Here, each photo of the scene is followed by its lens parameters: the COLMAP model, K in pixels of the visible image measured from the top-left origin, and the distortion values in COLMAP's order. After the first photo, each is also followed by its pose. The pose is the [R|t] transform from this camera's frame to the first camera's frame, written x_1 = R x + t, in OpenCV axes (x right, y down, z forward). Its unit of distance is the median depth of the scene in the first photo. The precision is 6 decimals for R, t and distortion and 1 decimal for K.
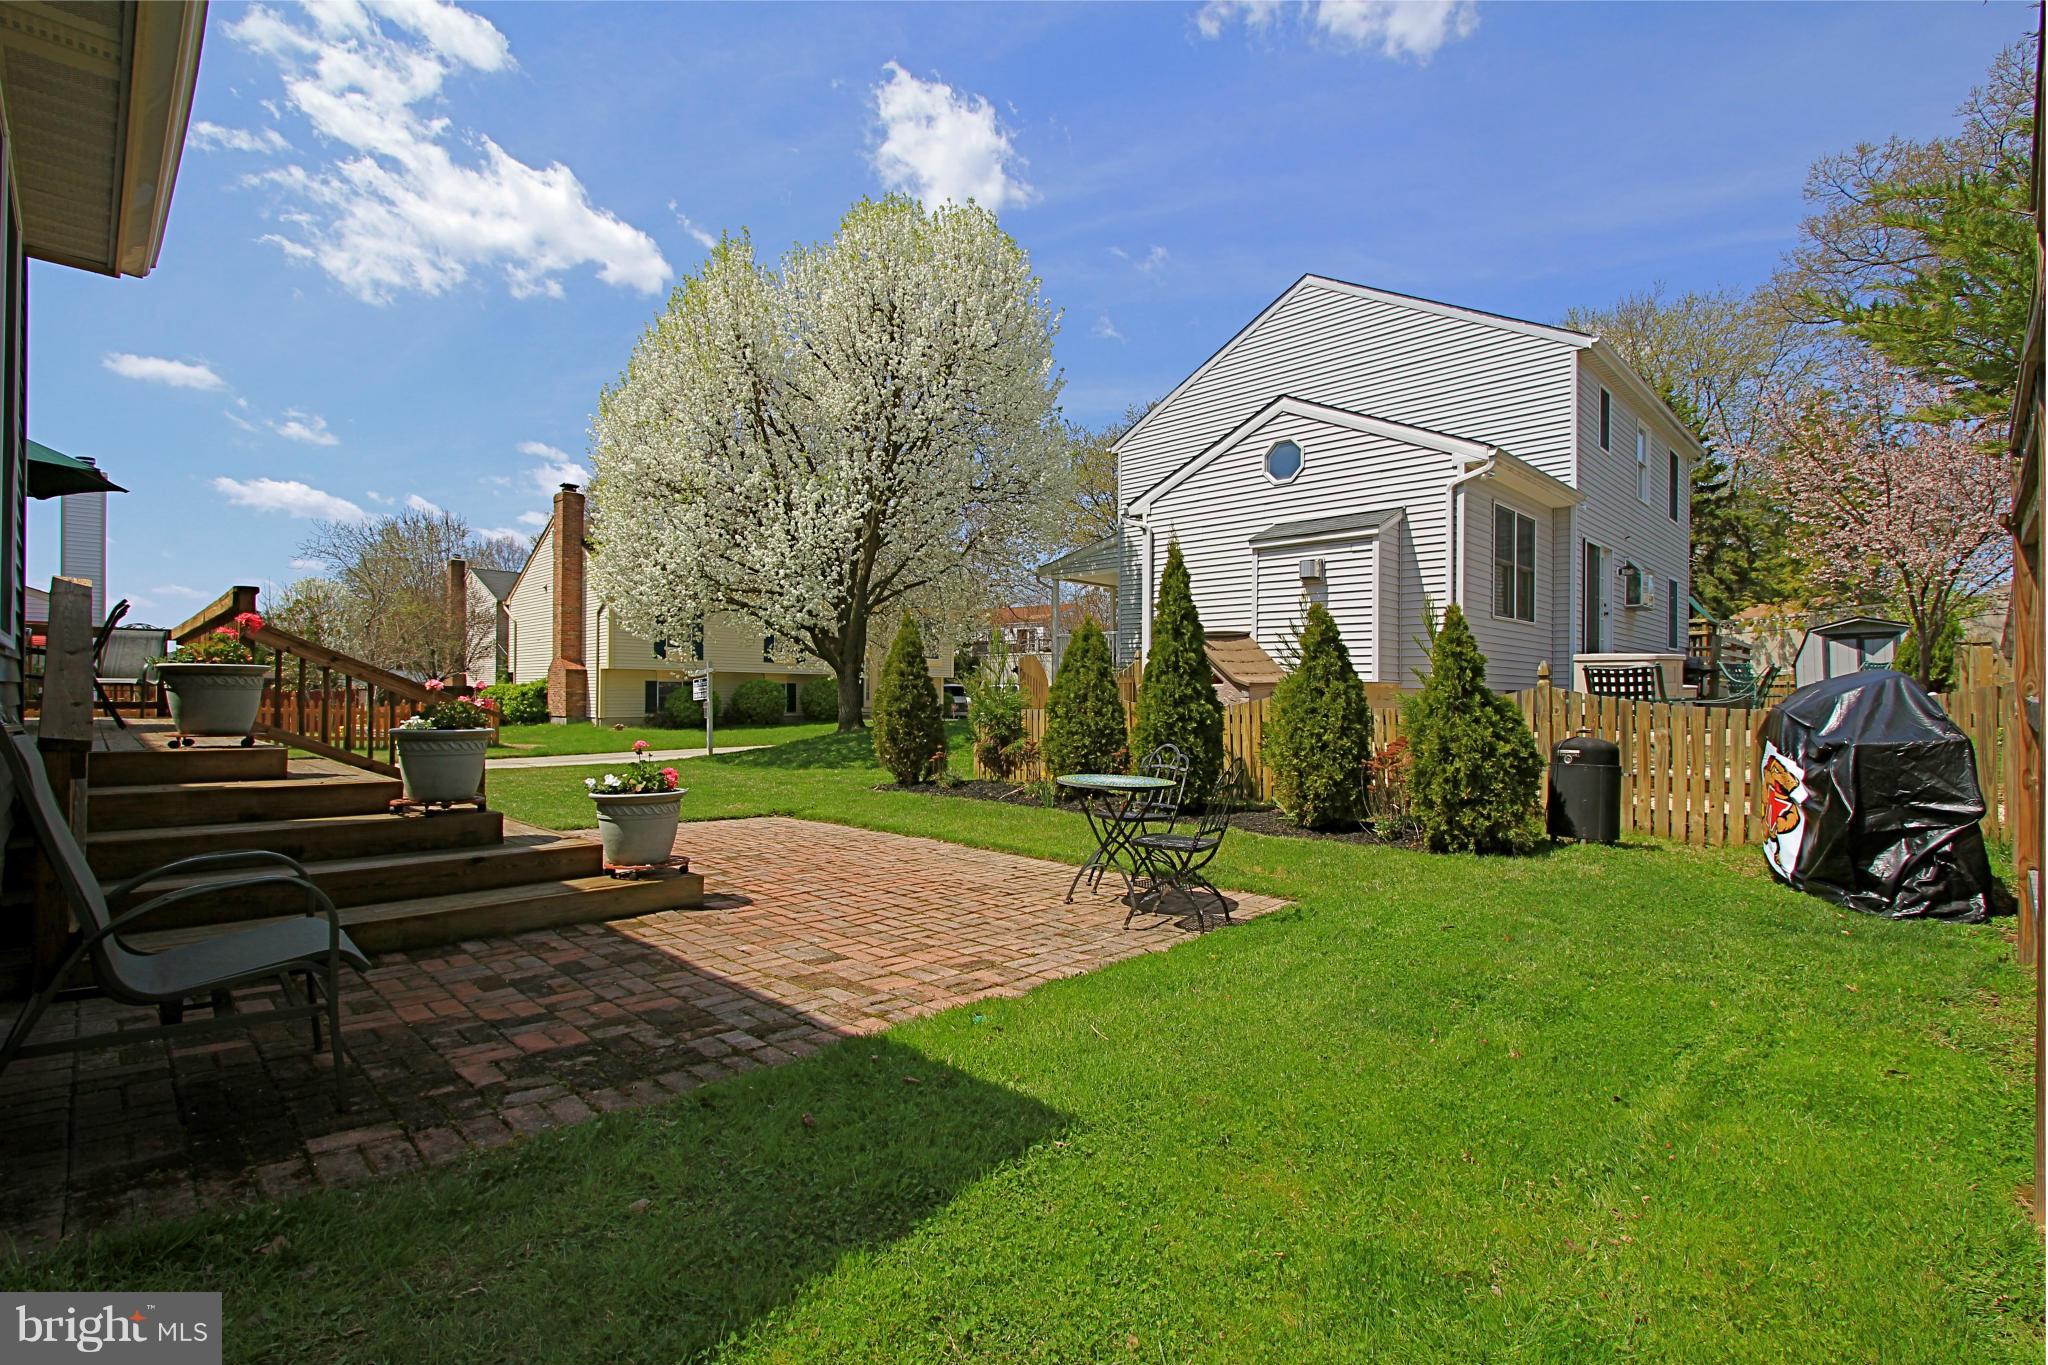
lens RADIAL K [[946.8, 0, 1026.2], [0, 946.8, 685.2], [0, 0, 1]] dist [-0.015163, -0.000222]
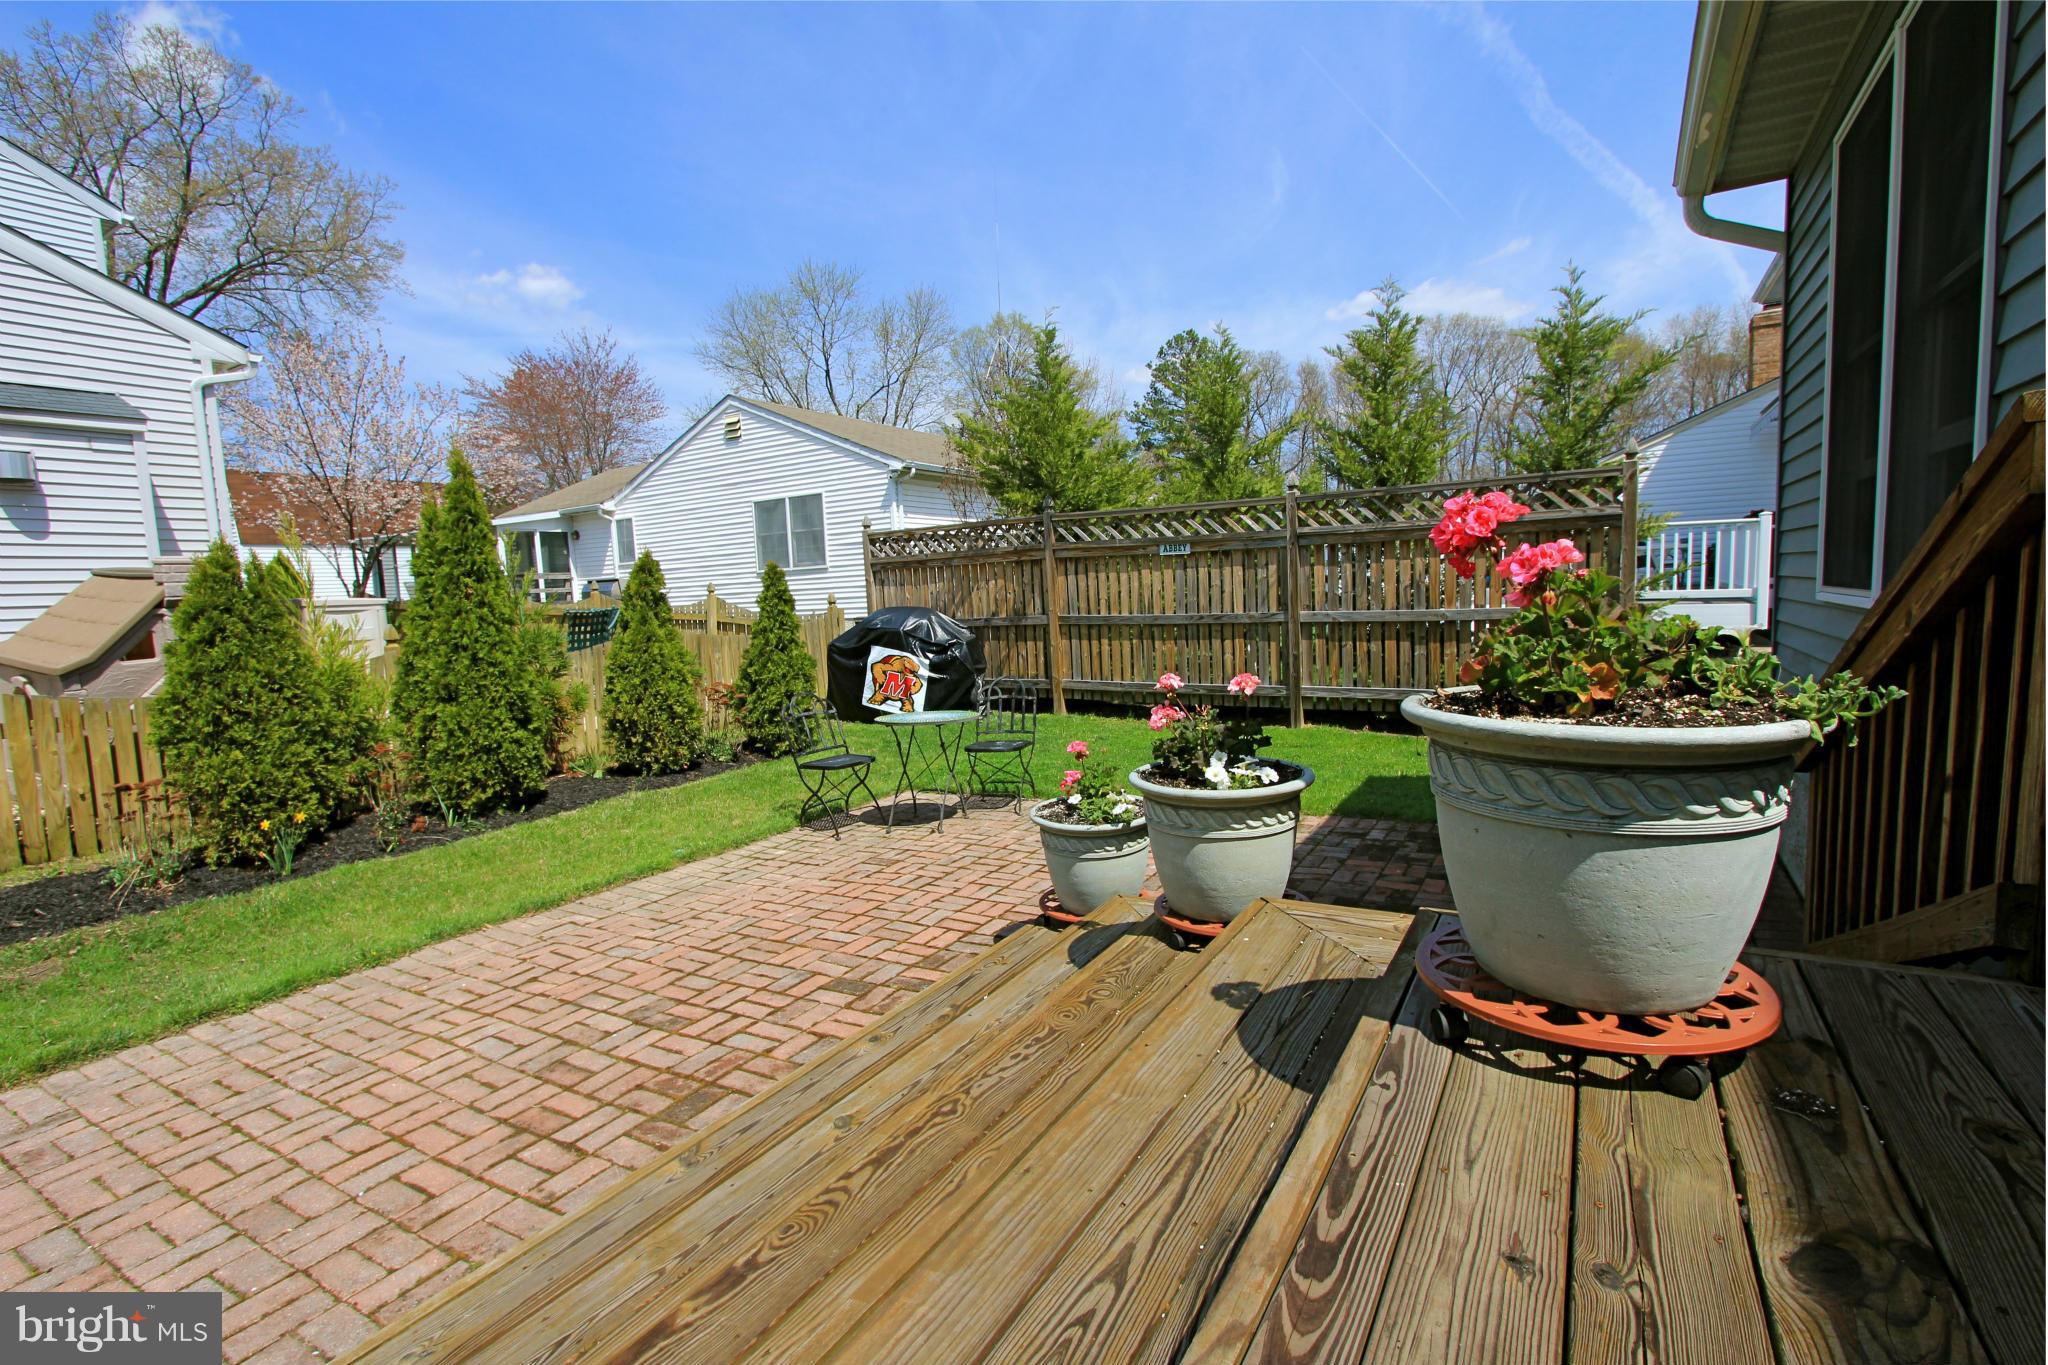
lens RADIAL K [[946.8, 0, 1026.2], [0, 946.8, 685.2], [0, 0, 1]] dist [-0.015163, -0.000222]
pose [[-0.239151, -0.092048, 0.966610, -0.474557], [0.035330, 0.994012, 0.103399, -0.021688], [-0.970339, 0.058878, -0.234467, 0.538533]]
